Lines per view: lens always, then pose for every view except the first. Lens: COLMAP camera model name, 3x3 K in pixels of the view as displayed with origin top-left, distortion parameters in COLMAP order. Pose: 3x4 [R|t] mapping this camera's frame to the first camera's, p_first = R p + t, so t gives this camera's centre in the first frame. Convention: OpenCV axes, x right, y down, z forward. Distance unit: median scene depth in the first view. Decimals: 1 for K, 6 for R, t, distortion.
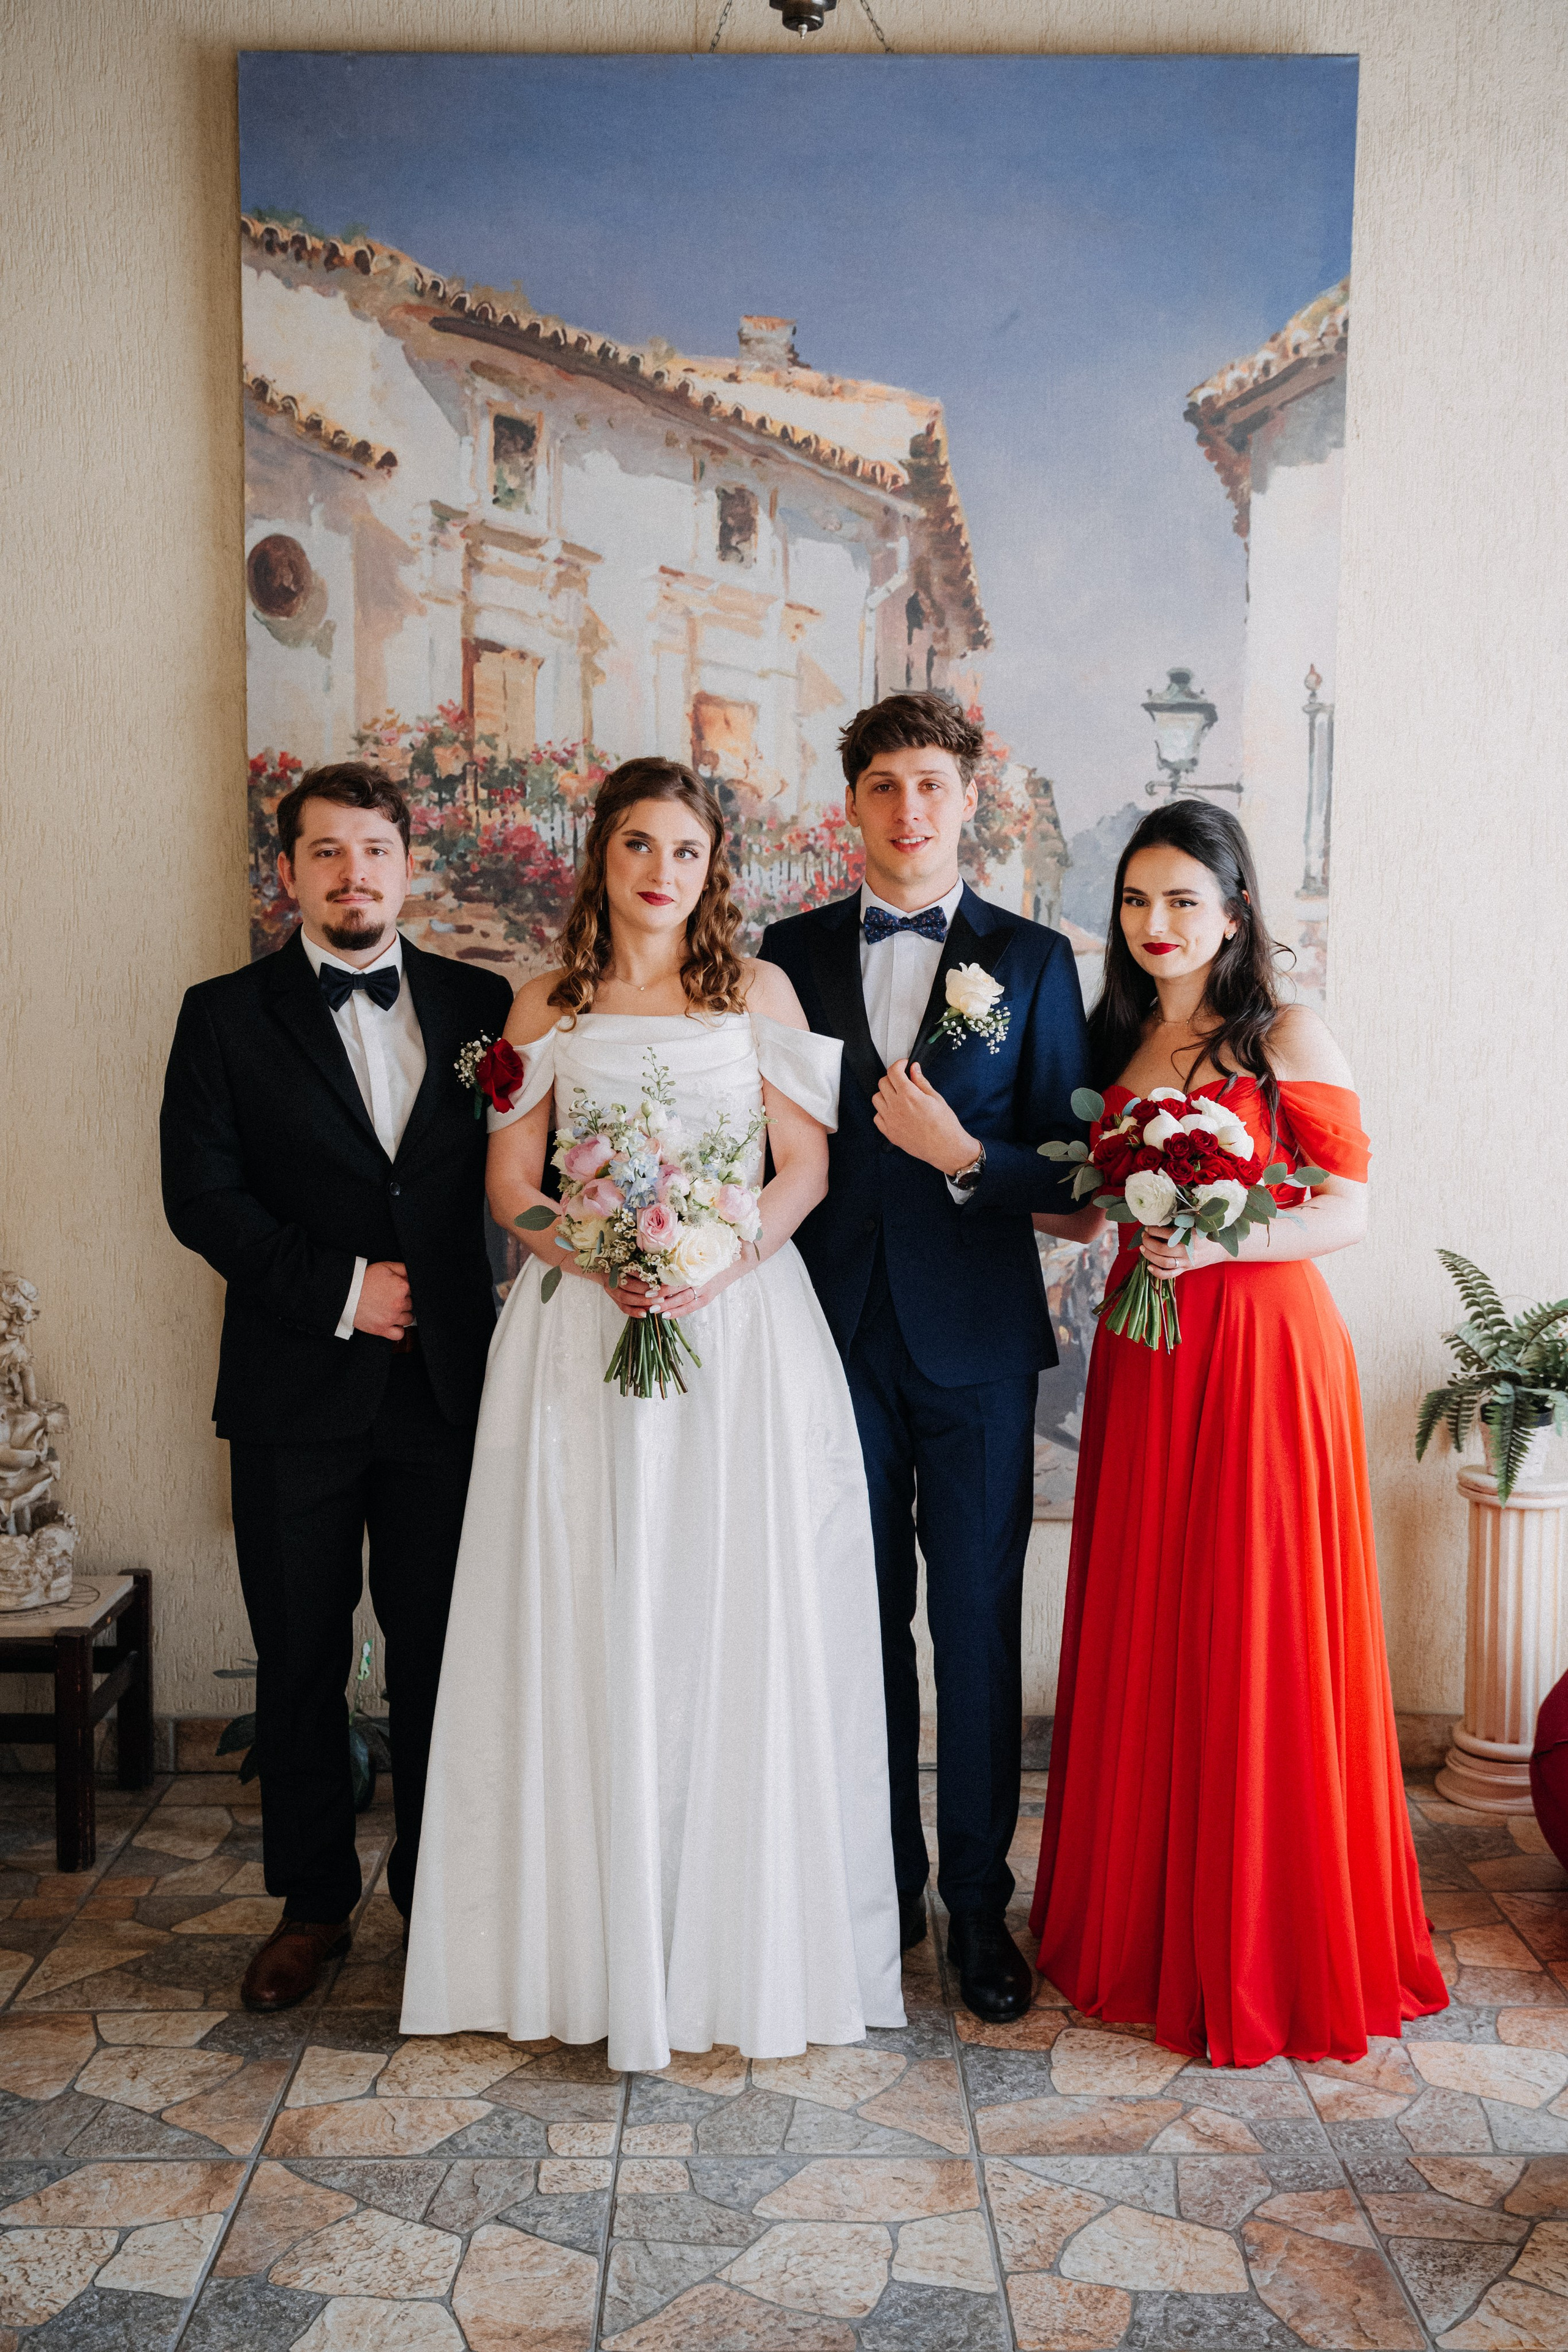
lens RADIAL K [[2584.9, 0, 792.7], [0, 2584.9, 1199.5], [0, 0, 1]] dist [0.038139, 0.000000]
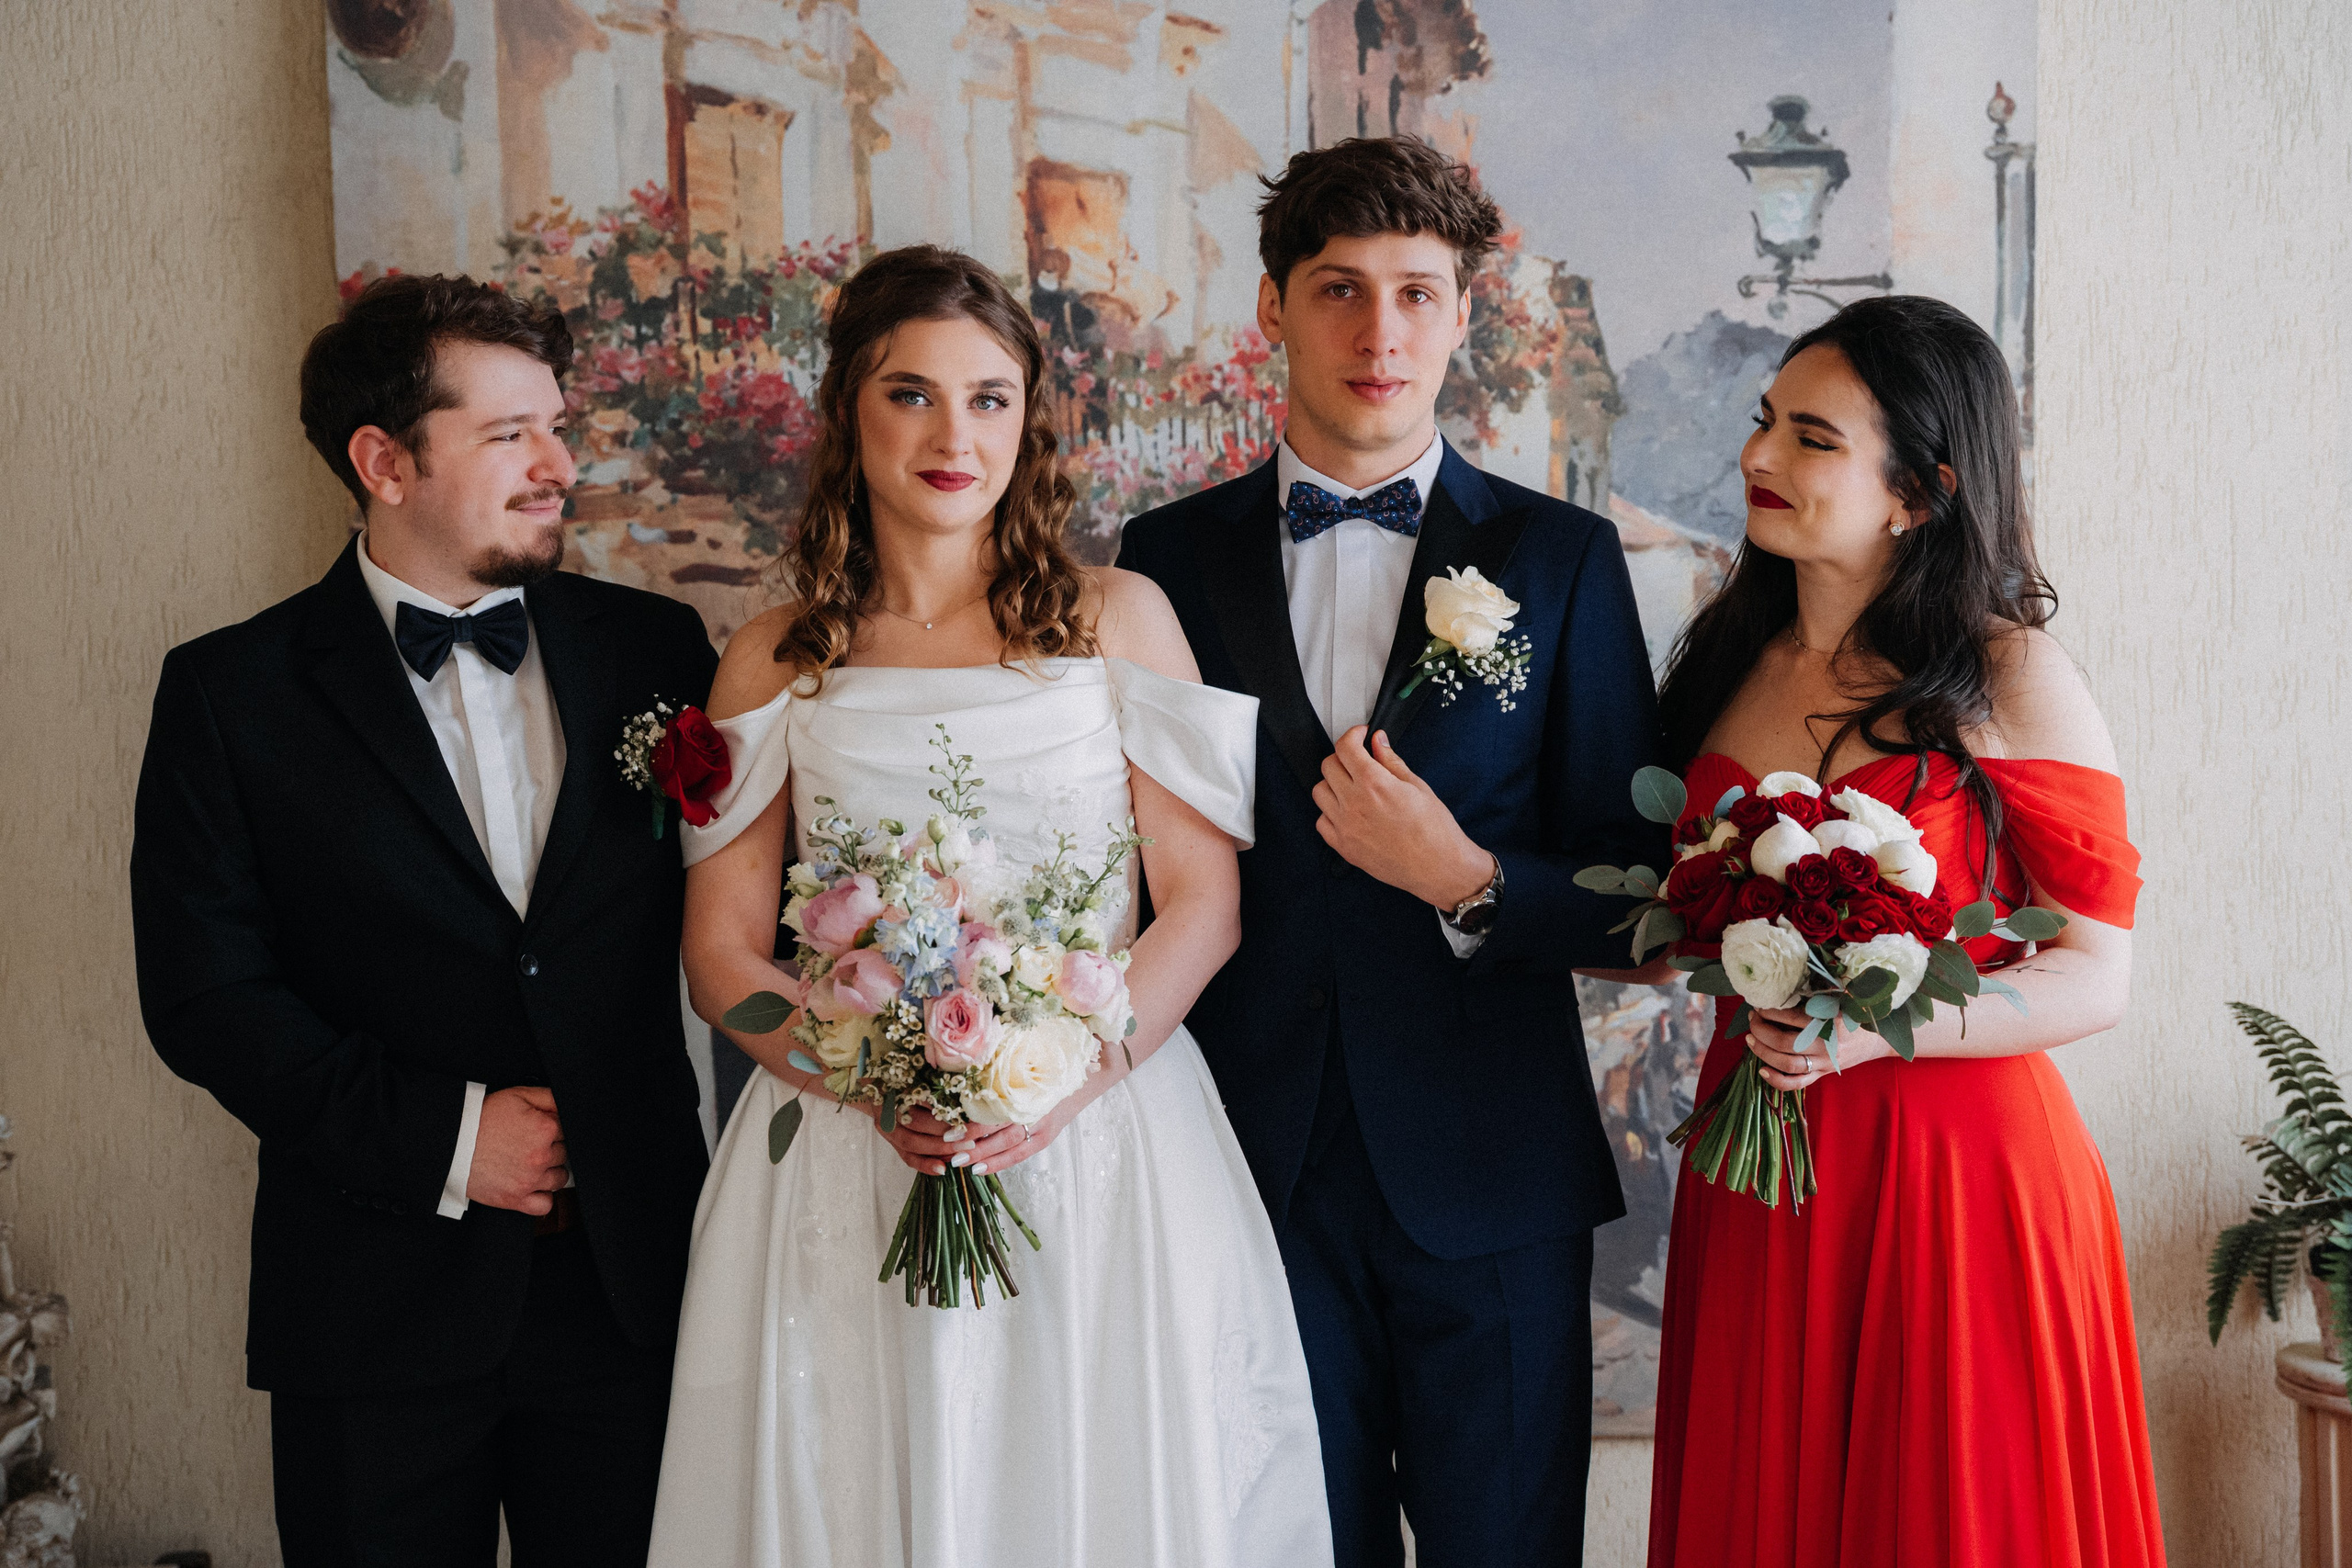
lens RADIAL K [[3488.8, 0, 1172.9], [0, 3488.8, 783.7], [0, 0, 1]] dist [0.137156, 0.000000]
pose [[0.999399, -0.025409, -0.023575, 0.014450], [0.024785, 0.999344, -0.026388, -0.017136], [0.024230, 0.025788, 0.999374, 0.135784]]
